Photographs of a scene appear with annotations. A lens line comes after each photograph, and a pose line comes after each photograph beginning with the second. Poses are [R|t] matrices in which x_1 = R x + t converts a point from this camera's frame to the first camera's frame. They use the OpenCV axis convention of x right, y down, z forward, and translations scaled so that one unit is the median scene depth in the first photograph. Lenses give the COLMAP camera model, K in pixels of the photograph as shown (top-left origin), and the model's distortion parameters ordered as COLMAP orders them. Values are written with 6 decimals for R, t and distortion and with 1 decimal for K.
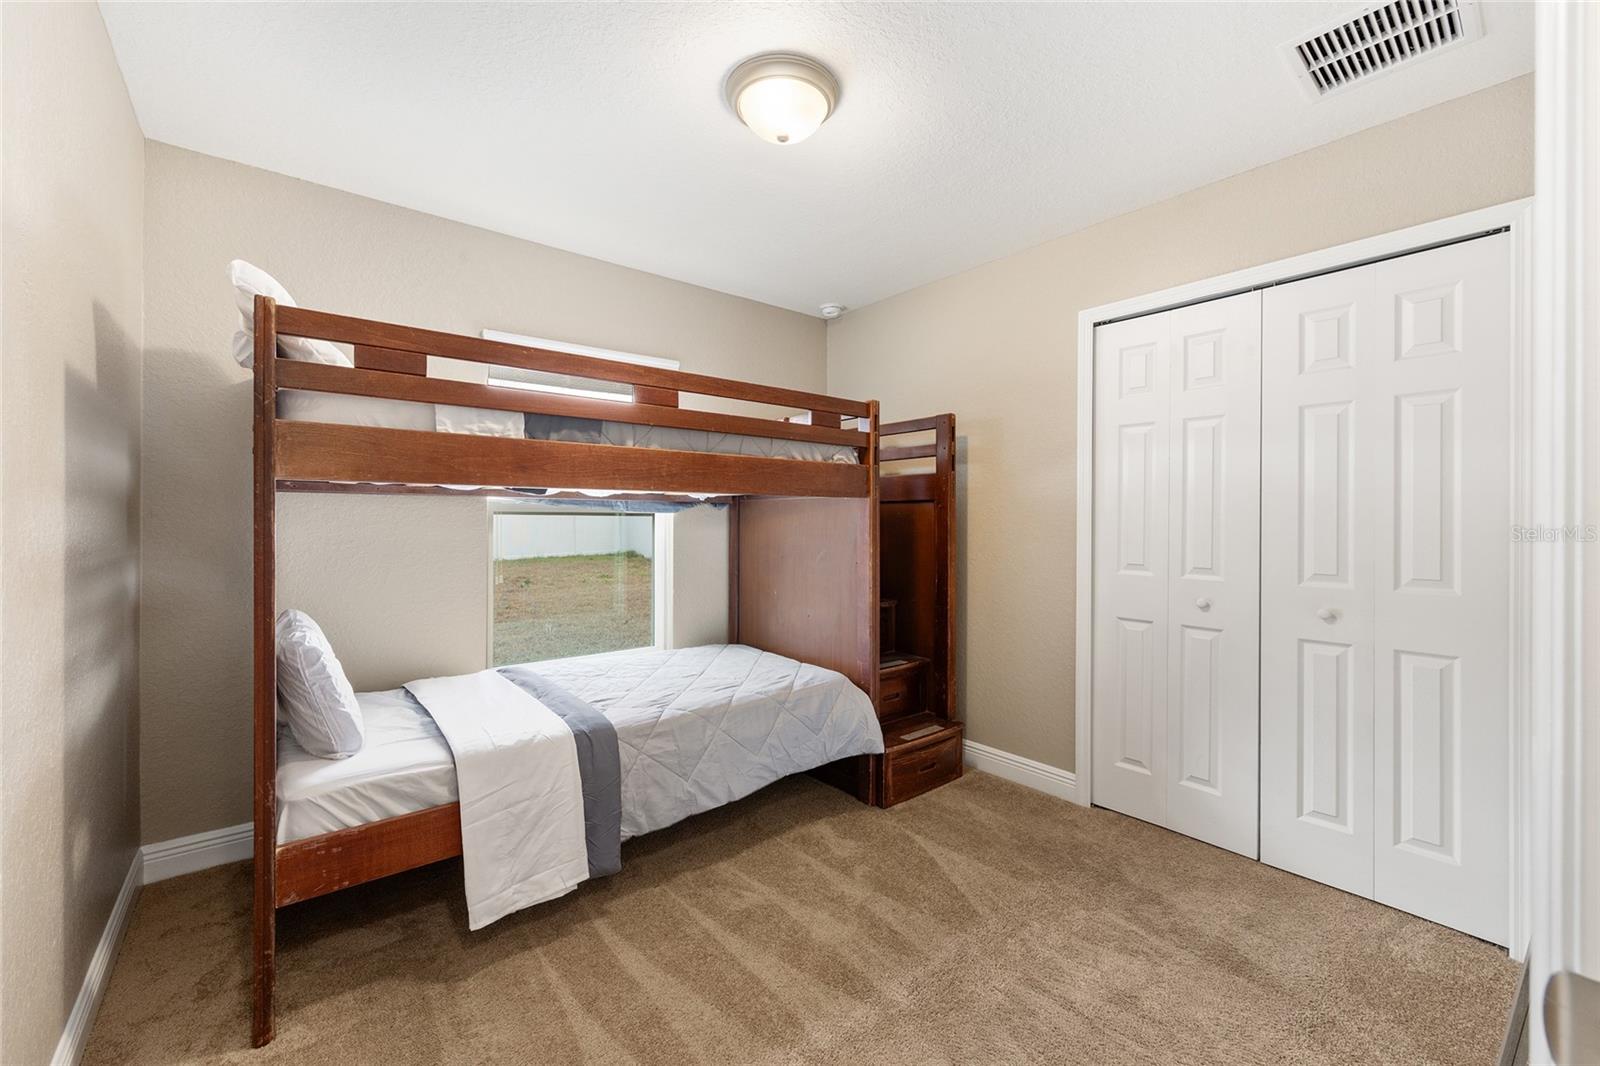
lens RADIAL K [[647.2, 0, 789.6], [0, 647.2, 526.6], [0, 0, 1]] dist [0.001101, -0.000037]
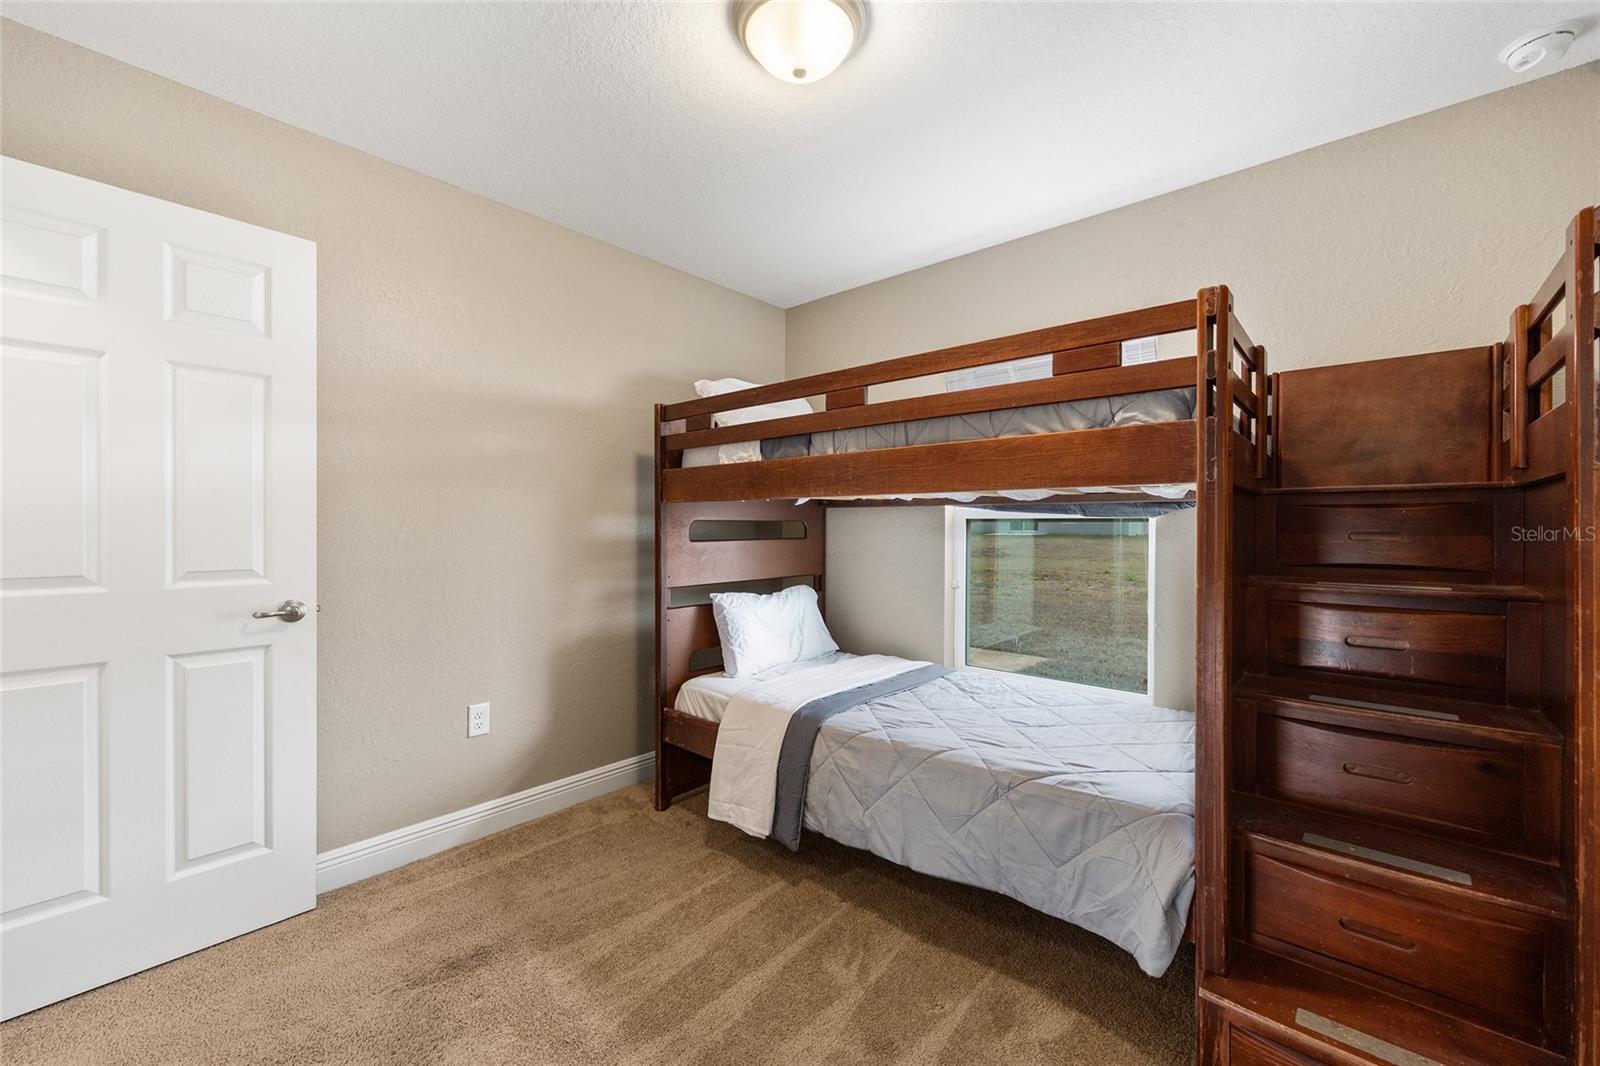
lens RADIAL K [[647.2, 0, 789.9], [0, 647.2, 526.9], [0, 0, 1]] dist [0.001101, -0.000037]
pose [[0.155783, 0.010199, -0.987739, 0.734183], [-0.003651, 0.999946, 0.009750, -0.017488], [0.987785, 0.002088, 0.155812, 0.758723]]
